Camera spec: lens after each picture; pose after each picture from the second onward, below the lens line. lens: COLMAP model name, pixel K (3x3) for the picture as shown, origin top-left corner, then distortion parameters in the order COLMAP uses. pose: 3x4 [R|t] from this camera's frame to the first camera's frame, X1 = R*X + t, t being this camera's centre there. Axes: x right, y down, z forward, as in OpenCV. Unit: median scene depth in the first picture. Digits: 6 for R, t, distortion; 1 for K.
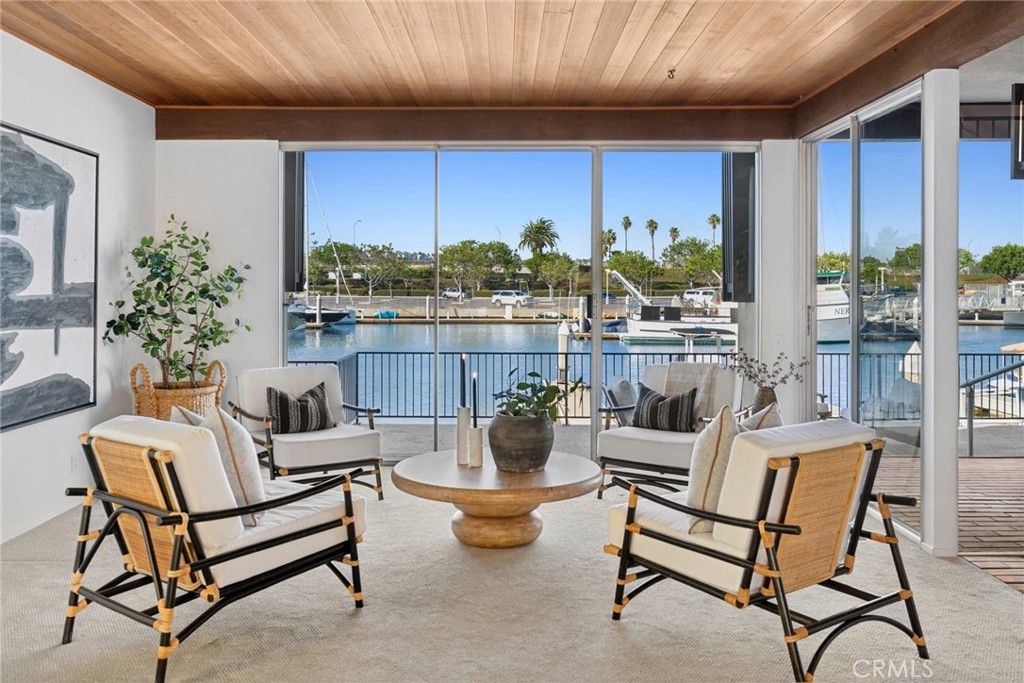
lens RADIAL K [[830.6, 0, 491.7], [0, 830.6, 292.5], [0, 0, 1]] dist [-0.001116, 0.002554]
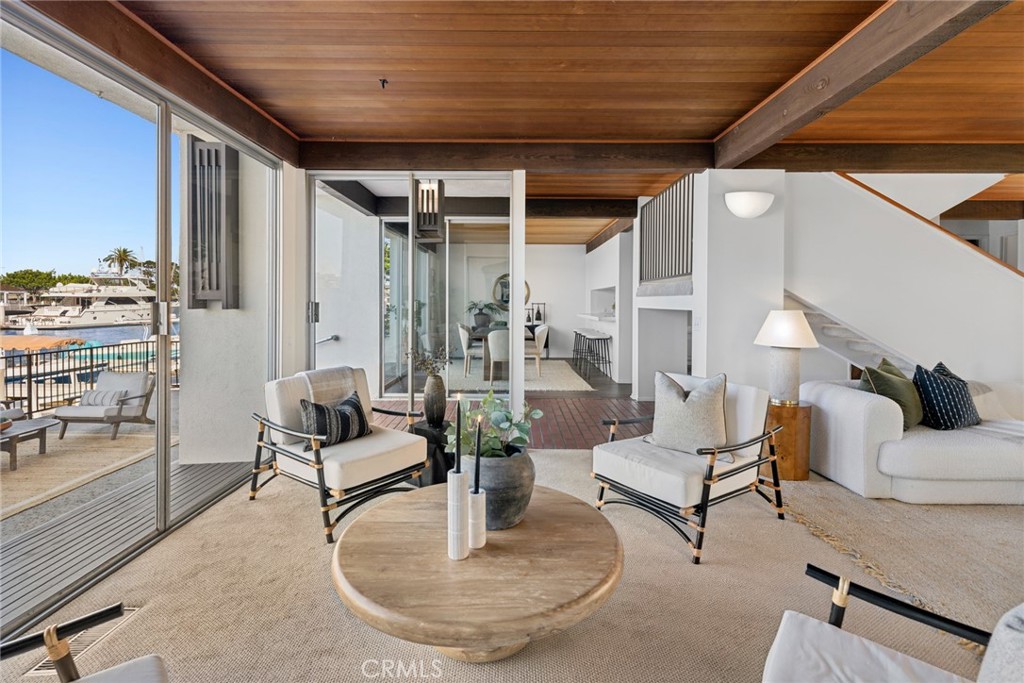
lens RADIAL K [[476.1, 0, 507.8], [0, 476.1, 312.0], [0, 0, 1]] dist [0.013621, -0.000150]
pose [[-0.004017, -0.026283, 0.999646, -0.317550], [-0.003721, 0.999648, 0.026268, -0.002169], [-0.999985, -0.003614, -0.004114, 0.727647]]
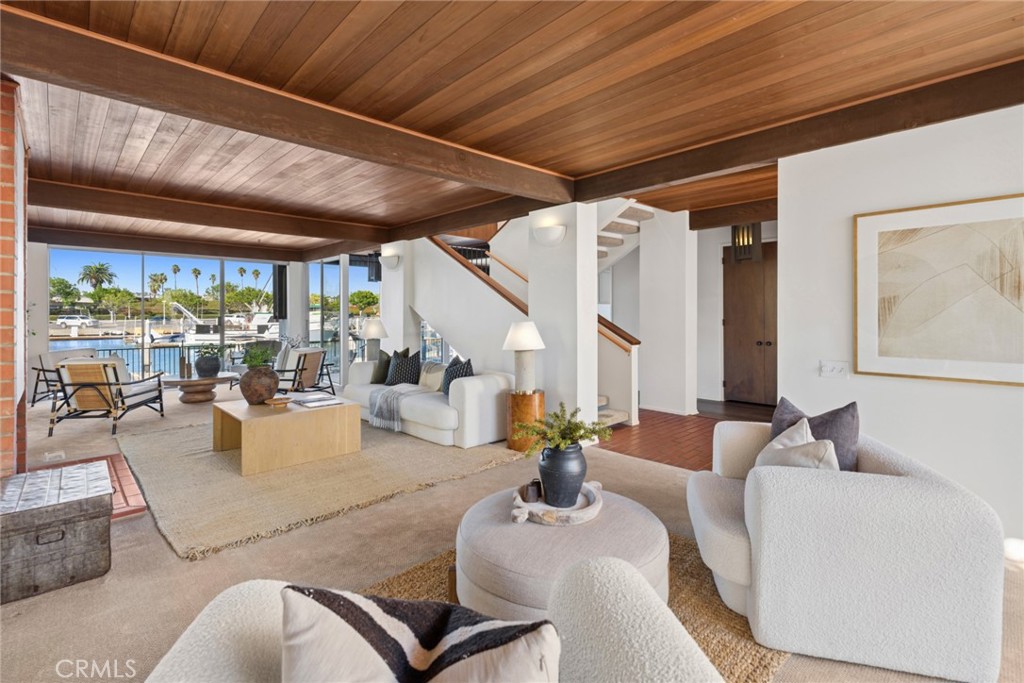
lens RADIAL K [[476.1, 0, 507.8], [0, 476.1, 312.0], [0, 0, 1]] dist [0.013621, -0.000150]
pose [[0.717534, 0.000213, 0.696523, -0.282722], [0.005142, 0.999971, -0.005603, 0.001086], [-0.696504, 0.007602, 0.717513, -0.703785]]
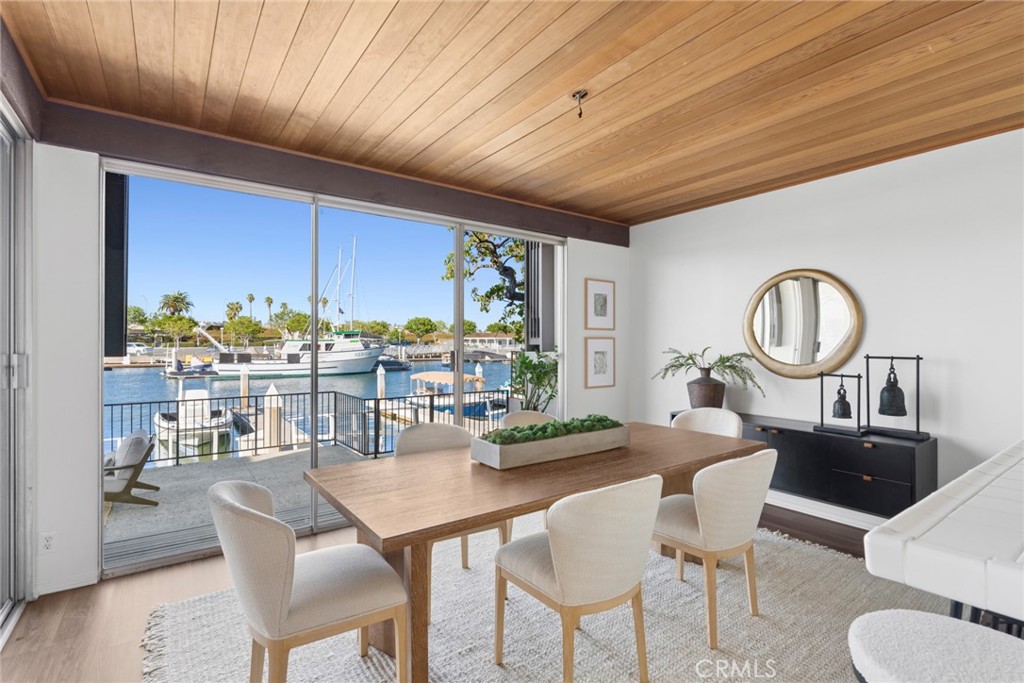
lens RADIAL K [[474.2, 0, 512.0], [0, 474.2, 341.5], [0, 0, 1]] dist [0.008620, -0.000103]
pose [[0.801592, -0.000775, 0.597871, 0.869448], [0.002960, 0.999992, -0.002672, -0.005596], [-0.597864, 0.003912, 0.801588, 0.420850]]
